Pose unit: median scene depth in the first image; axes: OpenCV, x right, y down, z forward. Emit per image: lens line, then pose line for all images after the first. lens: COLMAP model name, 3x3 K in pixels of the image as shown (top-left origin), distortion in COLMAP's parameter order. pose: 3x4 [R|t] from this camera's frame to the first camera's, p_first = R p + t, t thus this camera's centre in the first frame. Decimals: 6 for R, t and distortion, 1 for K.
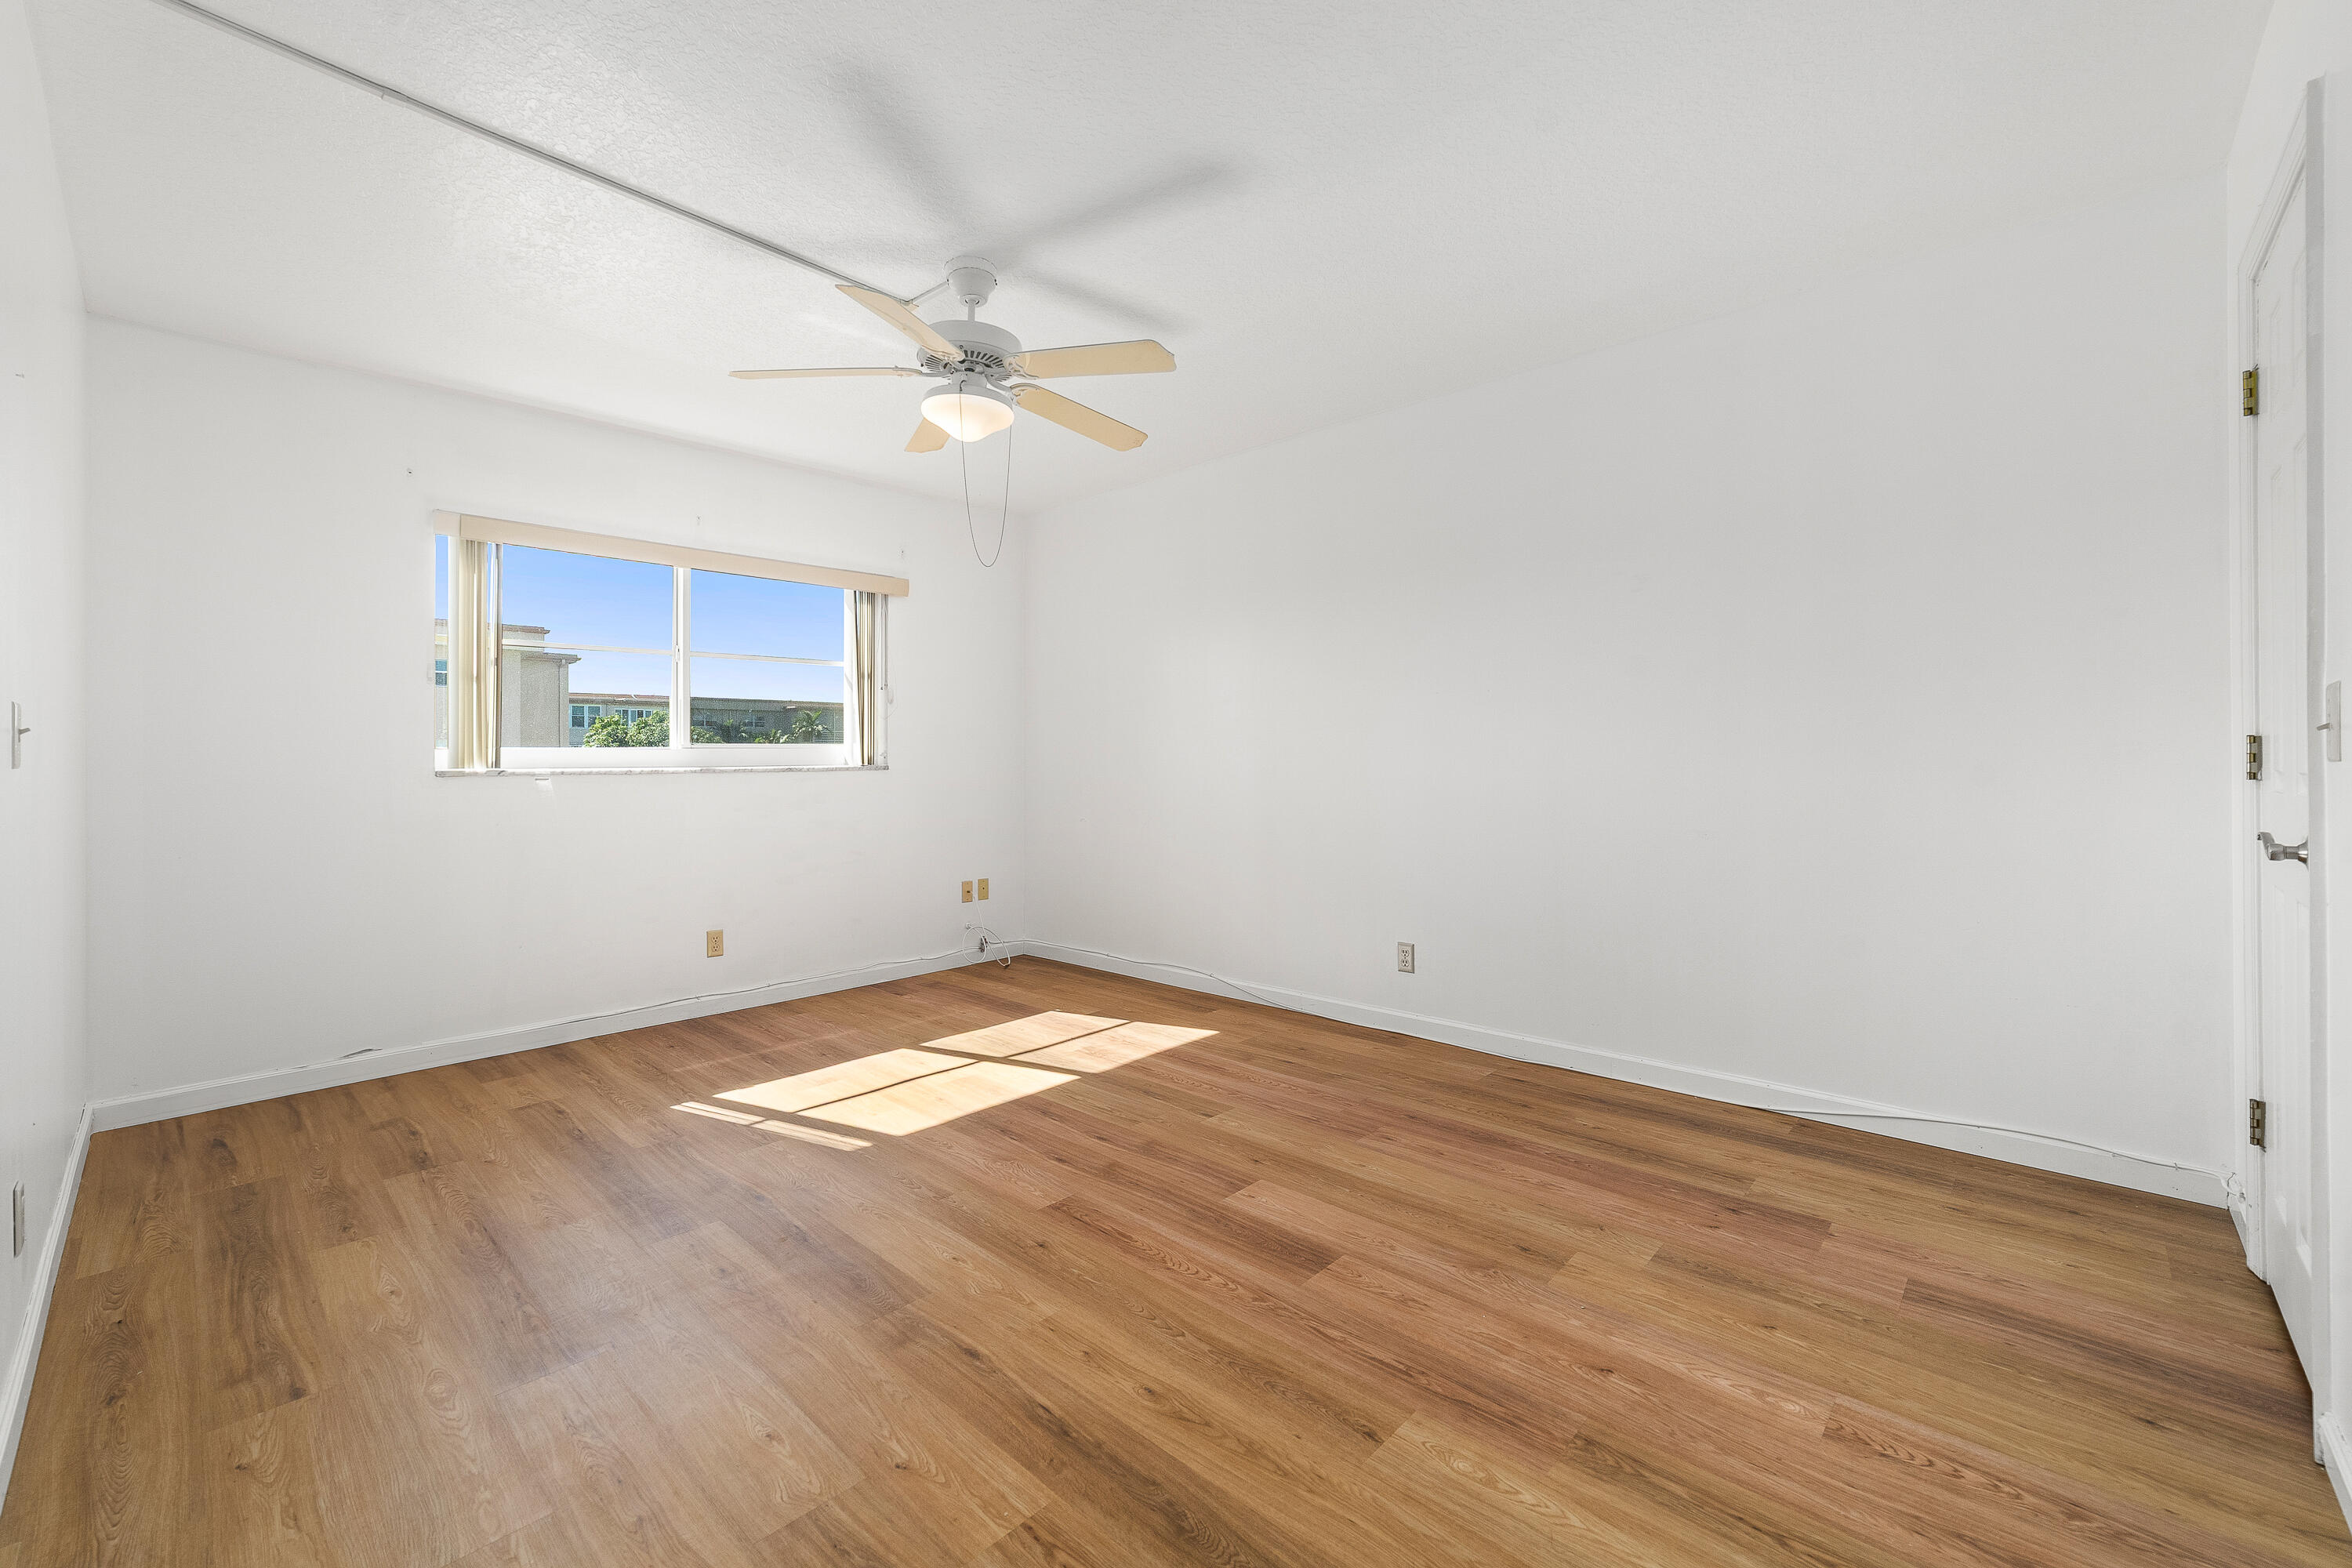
lens RADIAL K [[934.8, 0, 1163.8], [0, 934.8, 782.3], [0, 0, 1]] dist [-0.023742, 0.006949]
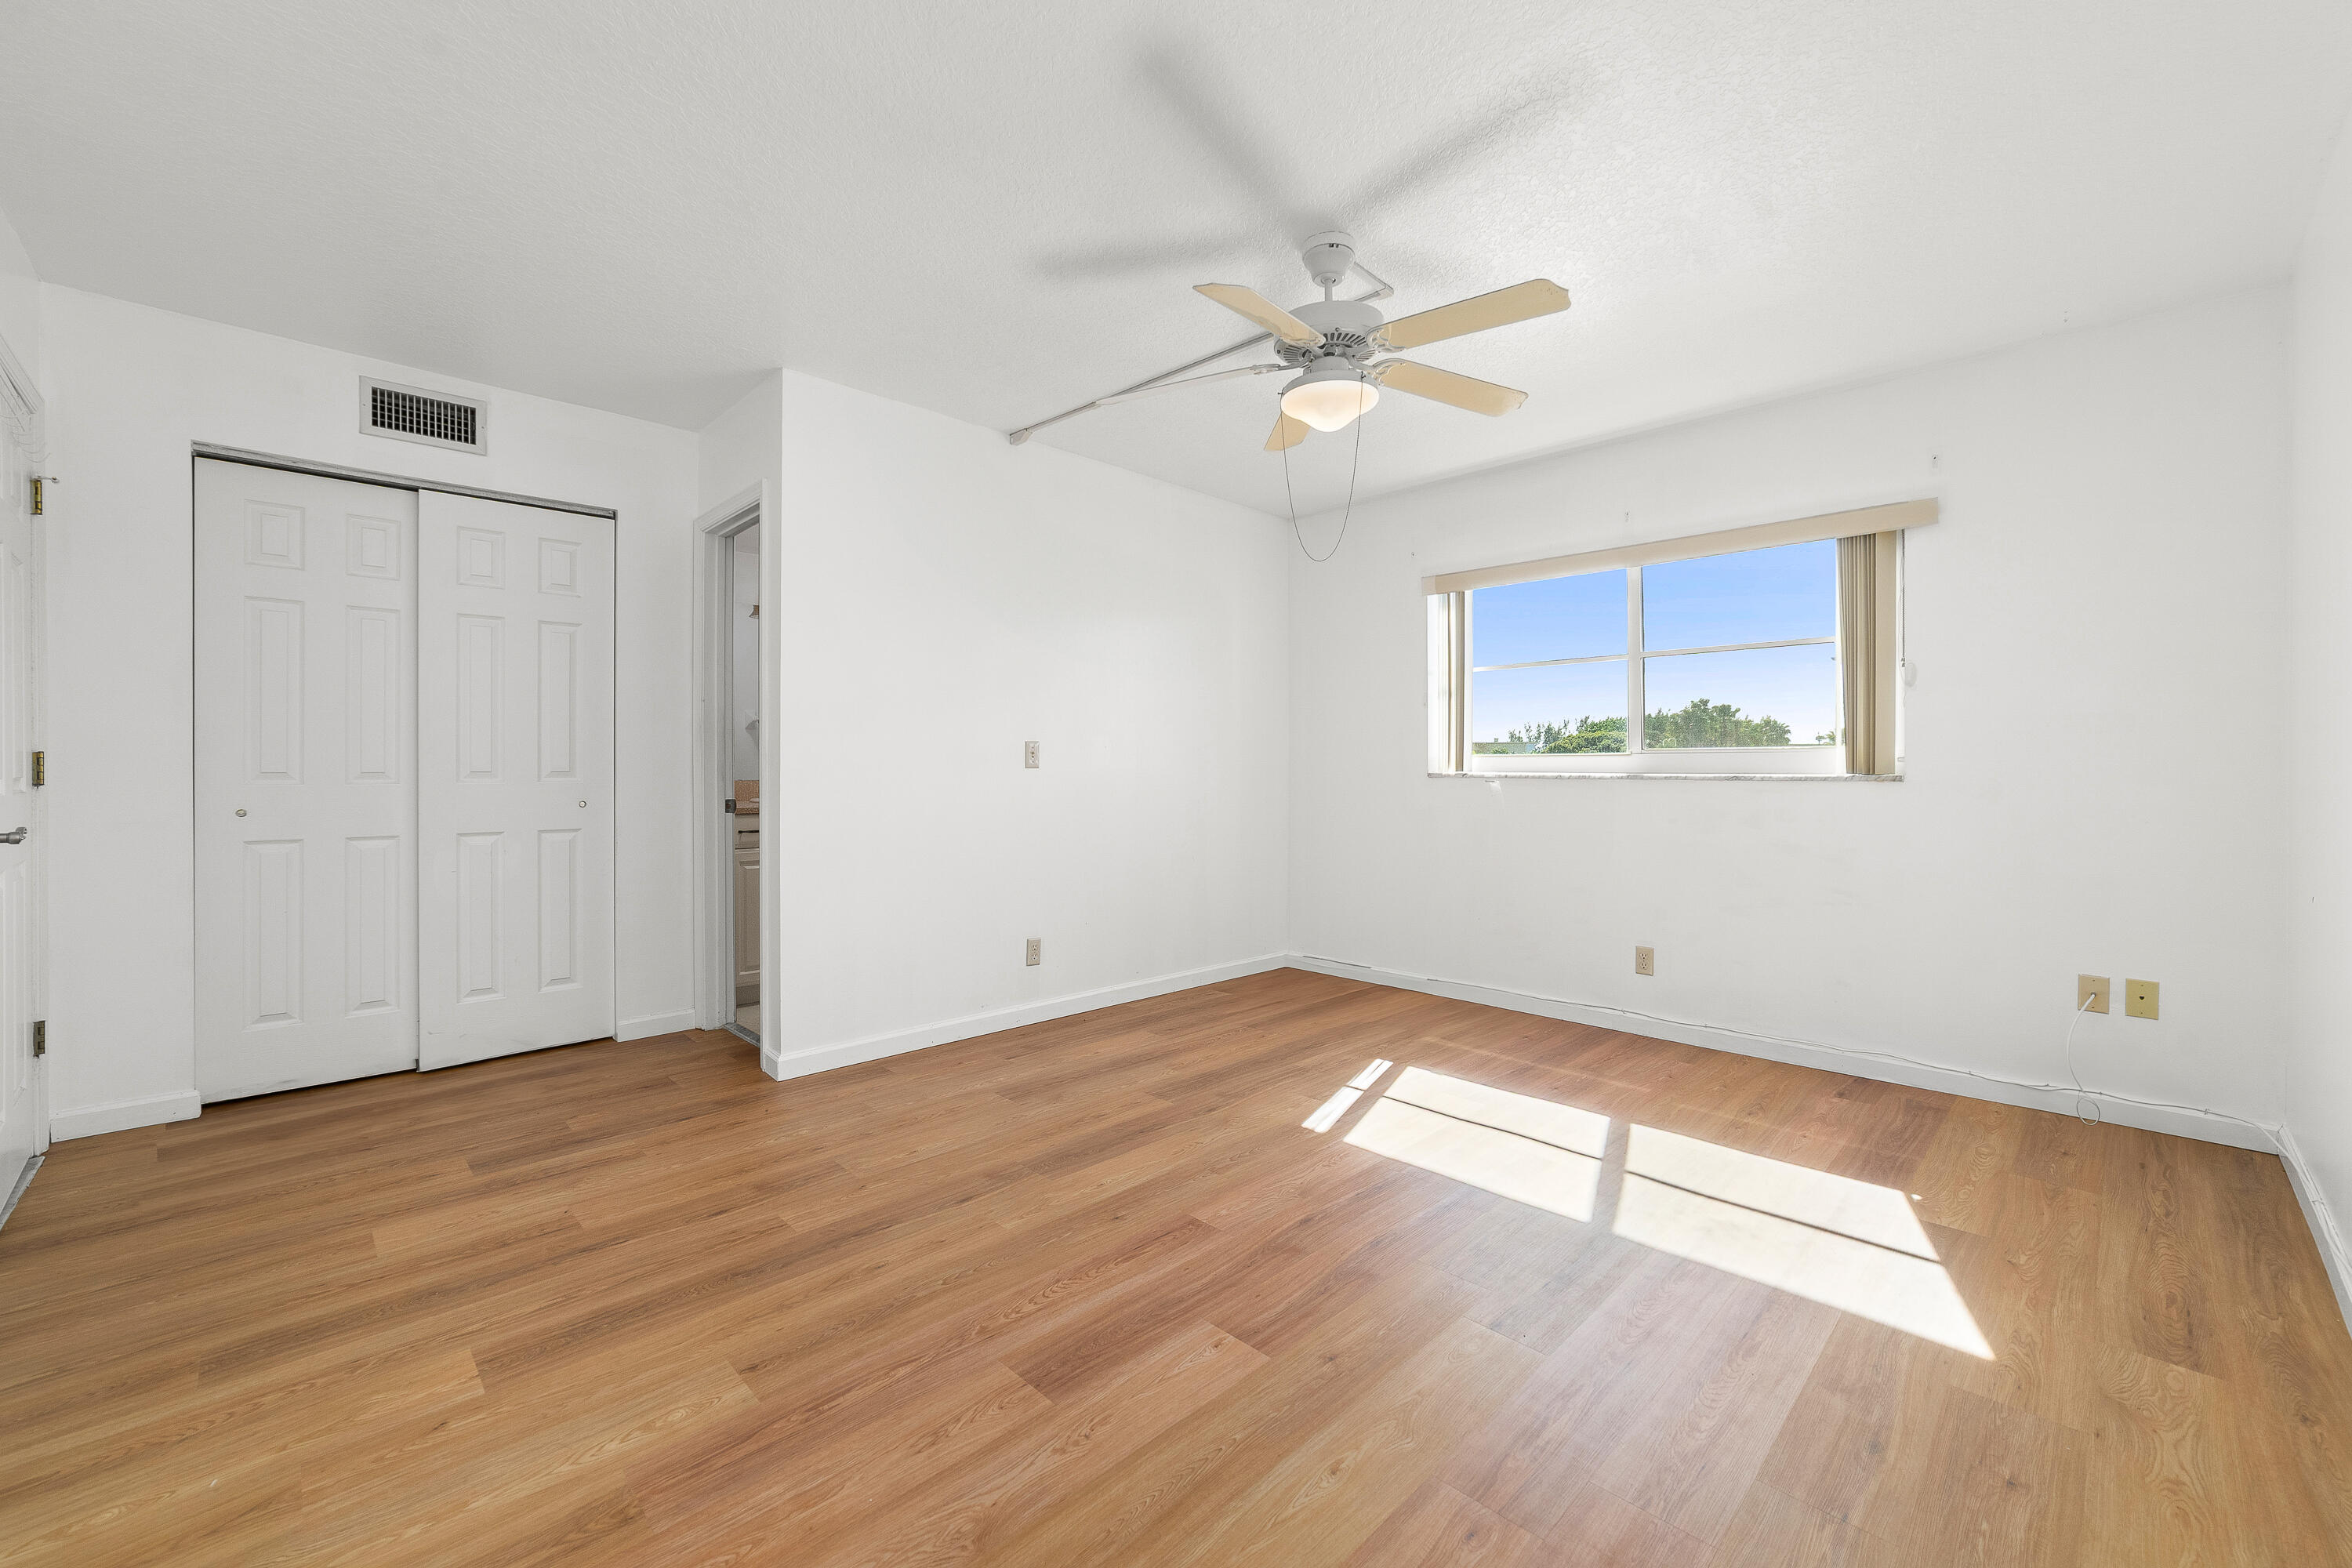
lens RADIAL K [[934.8, 0, 1163.8], [0, 934.8, 782.3], [0, 0, 1]] dist [-0.023742, 0.006949]
pose [[-0.028855, 0.022483, -0.999331, 0.822995], [-0.026144, 0.999388, 0.023240, -0.028461], [0.999242, 0.026797, -0.028250, 0.946040]]
